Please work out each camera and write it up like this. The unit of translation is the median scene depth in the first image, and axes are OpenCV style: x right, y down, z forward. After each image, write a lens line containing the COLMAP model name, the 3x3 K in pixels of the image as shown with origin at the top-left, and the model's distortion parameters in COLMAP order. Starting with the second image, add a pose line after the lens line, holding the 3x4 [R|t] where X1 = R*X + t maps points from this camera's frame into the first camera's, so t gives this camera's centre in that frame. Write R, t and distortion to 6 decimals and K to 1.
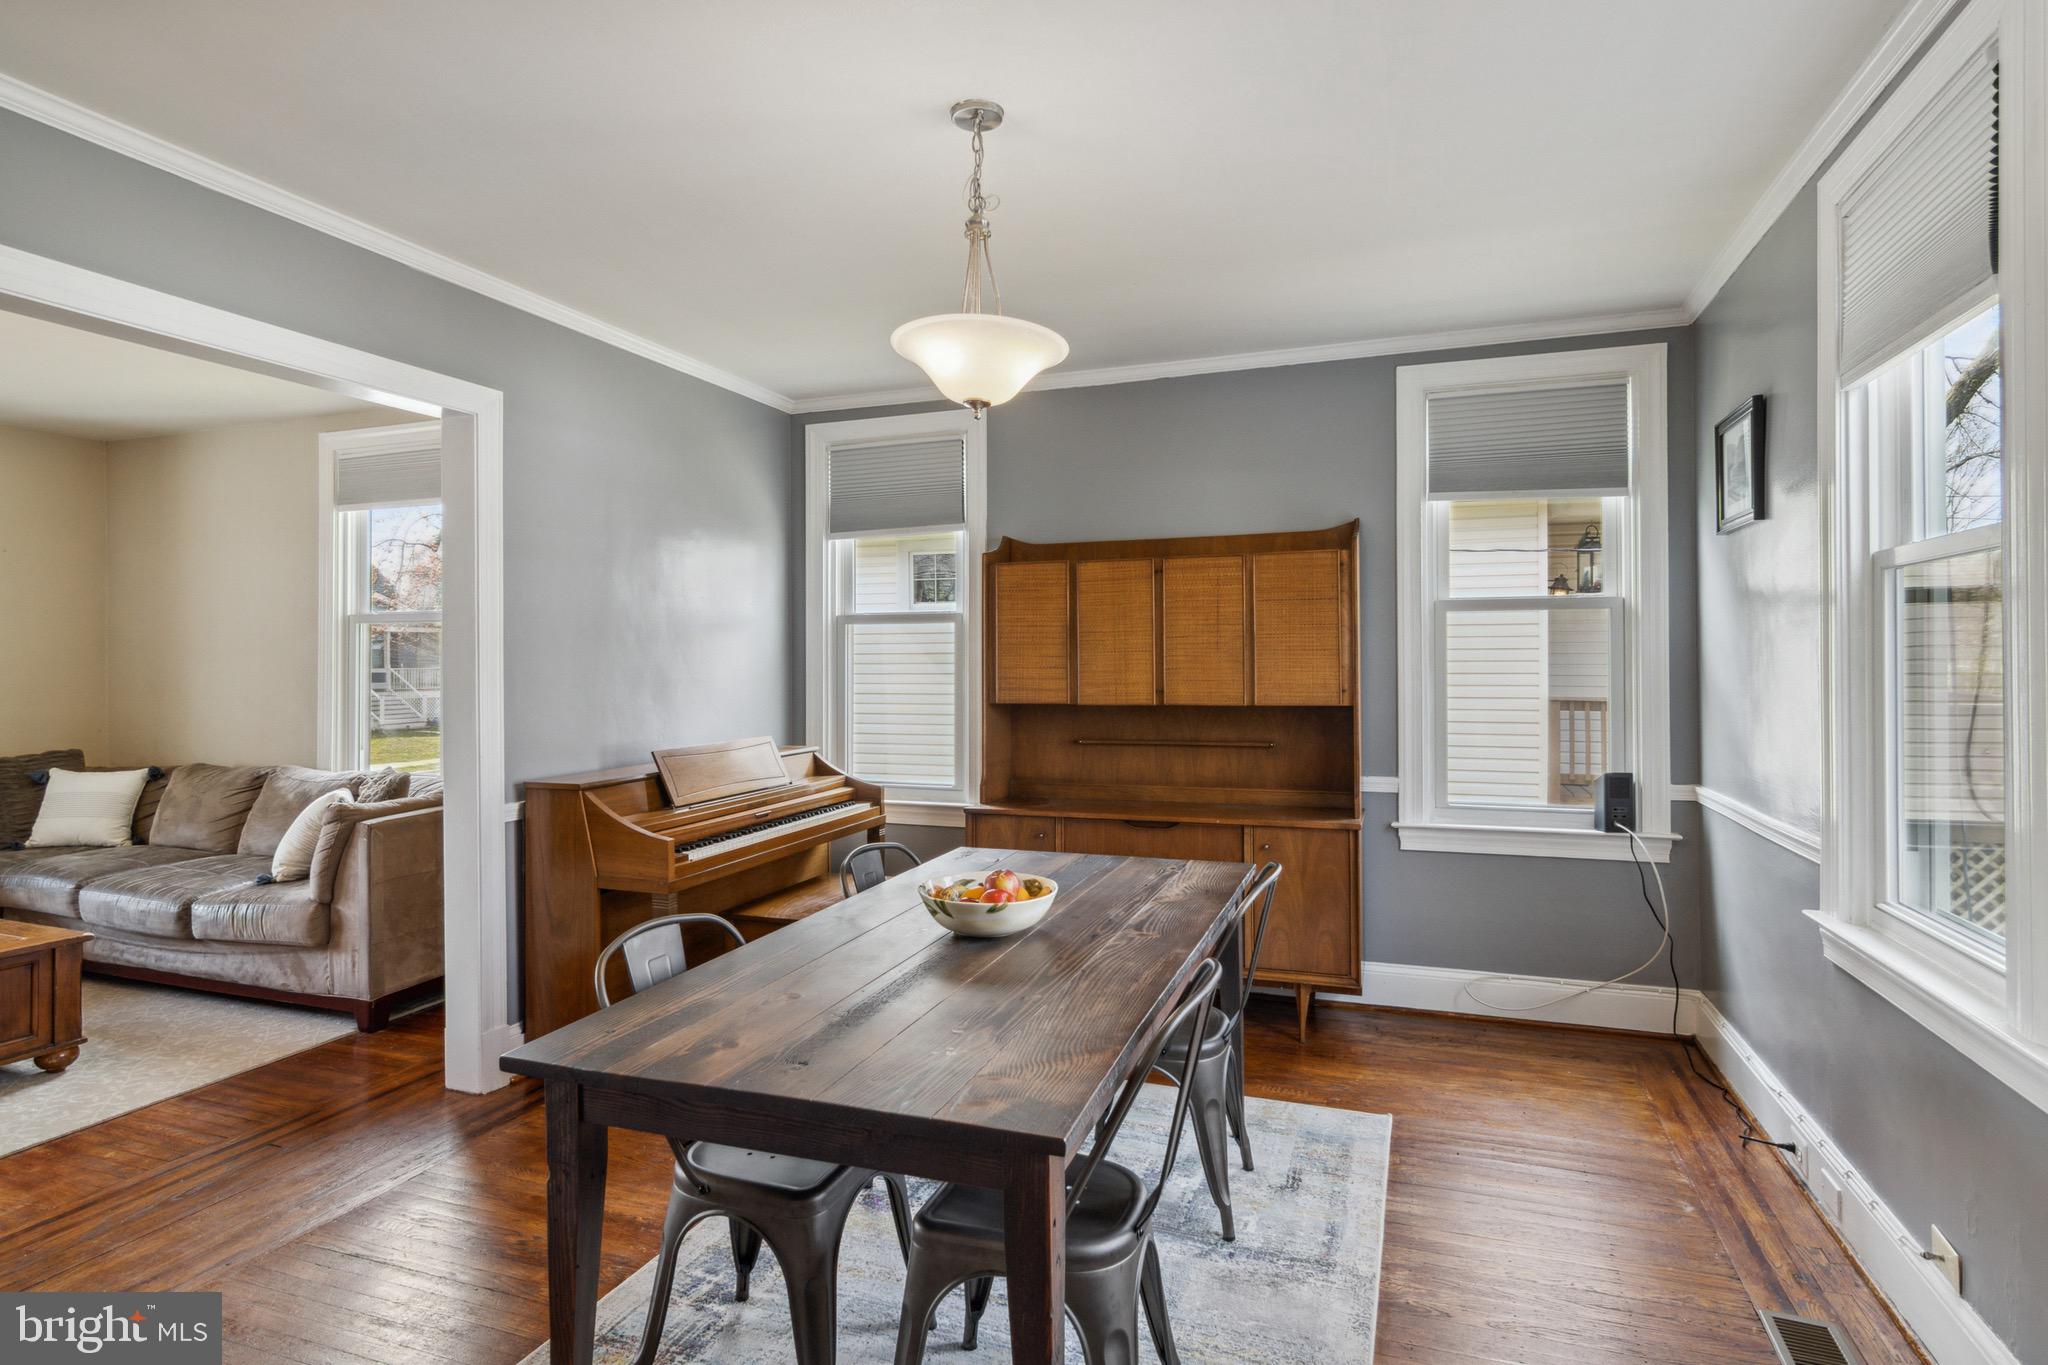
lens RADIAL K [[1060.8, 0, 1019.4], [0, 1060.8, 668.7], [0, 0, 1]] dist [-0.002496, 0.001625]
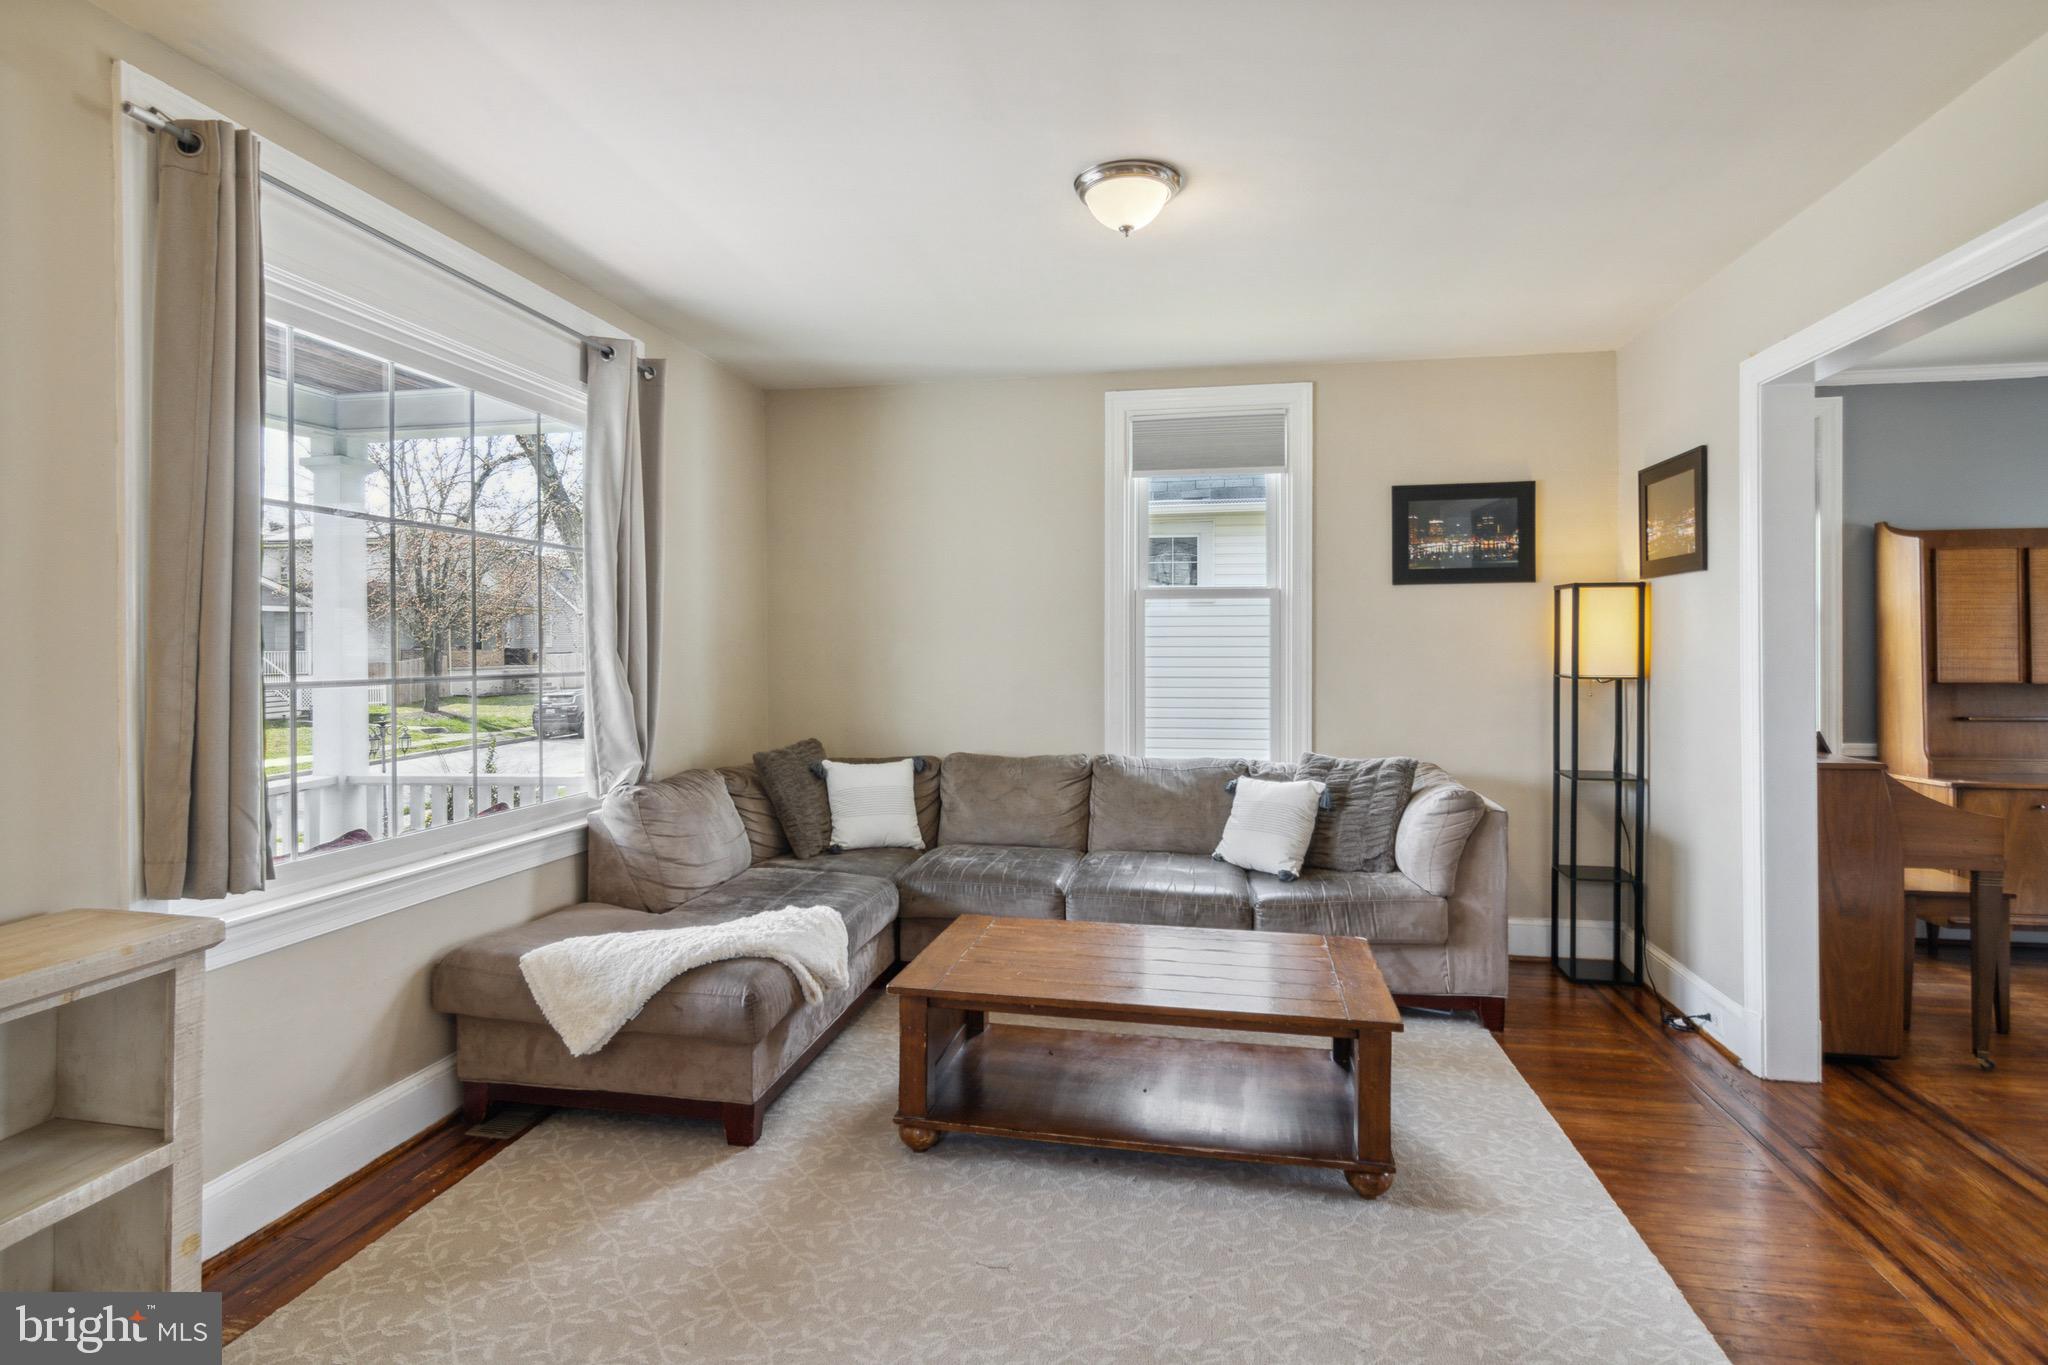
lens RADIAL K [[1060.8, 0, 1023.8], [0, 1060.8, 664.9], [0, 0, 1]] dist [-0.002496, 0.001625]
pose [[0.984112, 0.002811, 0.177524, -1.112547], [-0.003791, 0.999979, 0.005178, 0.013688], [-0.177506, -0.005768, 0.984103, 0.143650]]
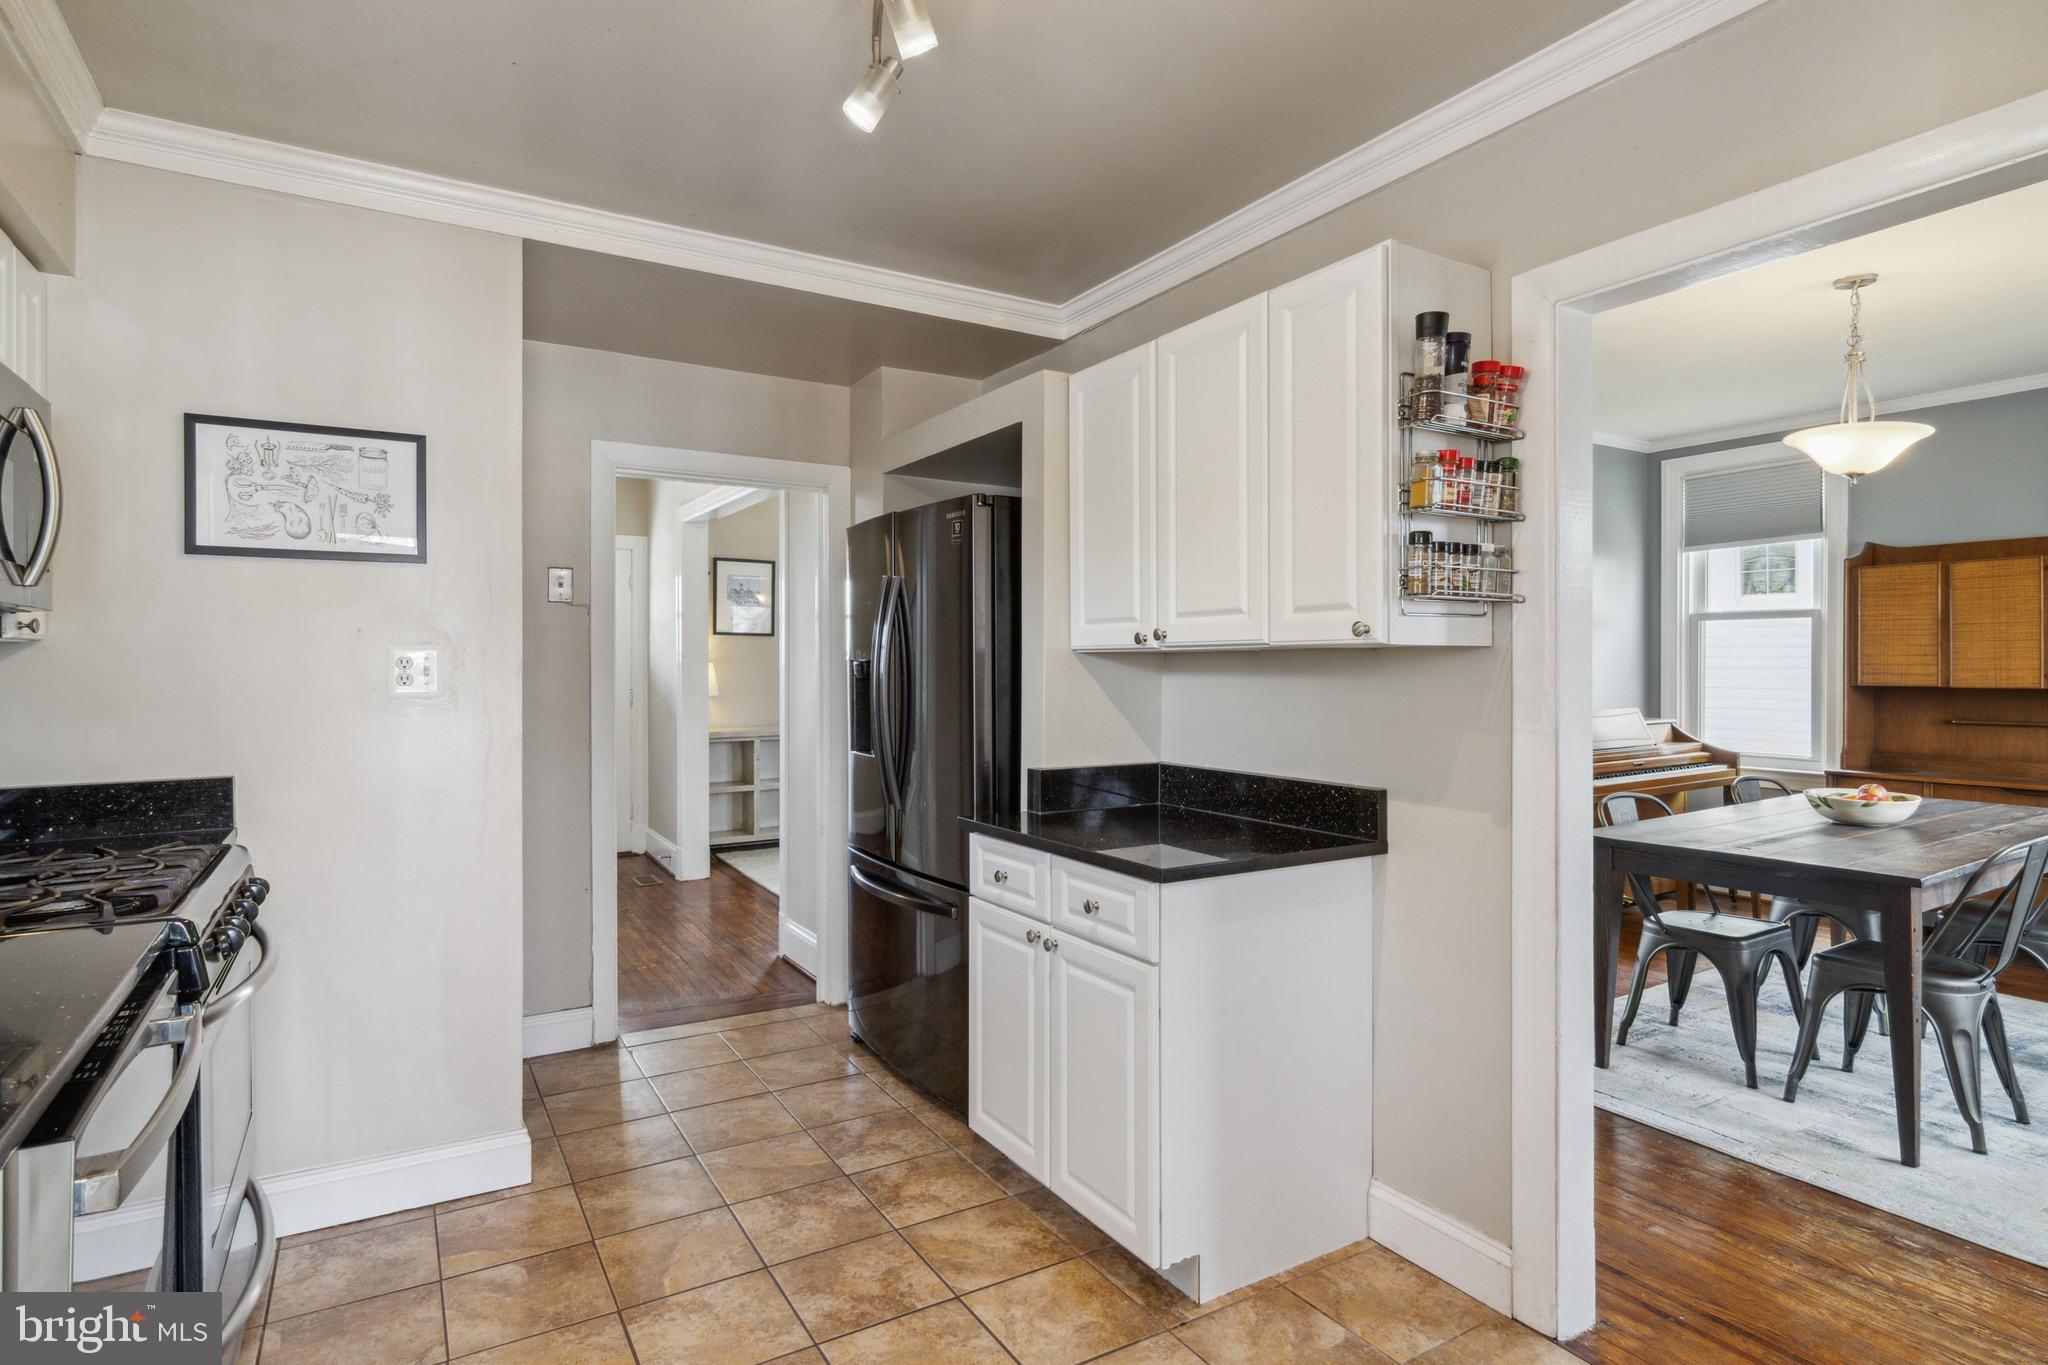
lens RADIAL K [[1060.8, 0, 1005.5], [0, 1060.8, 668.6], [0, 0, 1]] dist [-0.002496, 0.001625]
pose [[0.774083, 0.006296, -0.633053, -0.010151], [-0.004467, 0.999980, 0.004482, 0.012683], [0.633068, -0.000642, 0.774096, -0.518743]]
